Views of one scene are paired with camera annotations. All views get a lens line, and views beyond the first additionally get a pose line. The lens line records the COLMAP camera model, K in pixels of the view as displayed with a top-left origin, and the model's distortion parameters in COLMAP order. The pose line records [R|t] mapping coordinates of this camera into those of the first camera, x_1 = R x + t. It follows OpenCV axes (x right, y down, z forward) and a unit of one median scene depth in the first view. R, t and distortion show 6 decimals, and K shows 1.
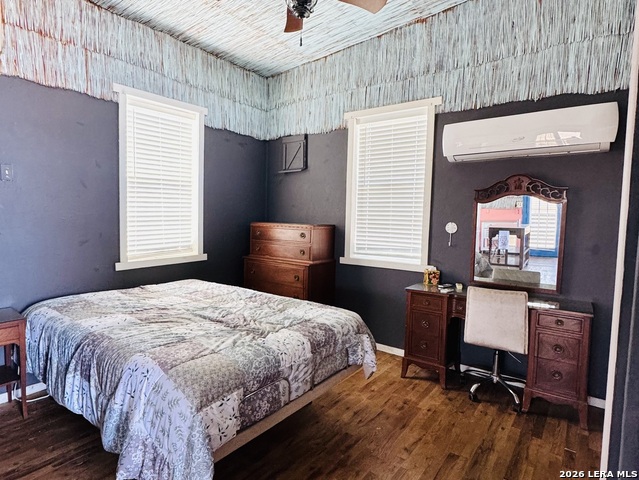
lens RADIAL K [[339.4, 0, 319.5], [0, 339.4, 240.0], [0, 0, 1]] dist [-0.003781, 0.001957]
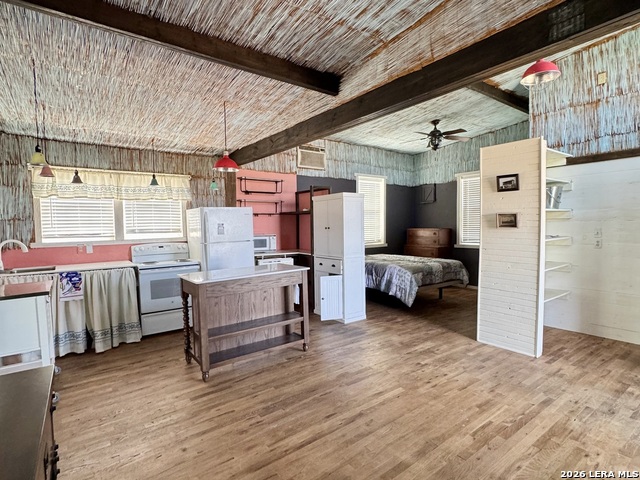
lens RADIAL K [[340.0, 0, 320.0], [0, 340.0, 240.0], [0, 0, 1]] dist [-0.003781, 0.001957]
pose [[0.945280, -0.015750, -0.325881, -0.035603], [0.003349, 0.999250, -0.038582, 0.103959], [0.326244, 0.035379, 0.944623, -1.199942]]
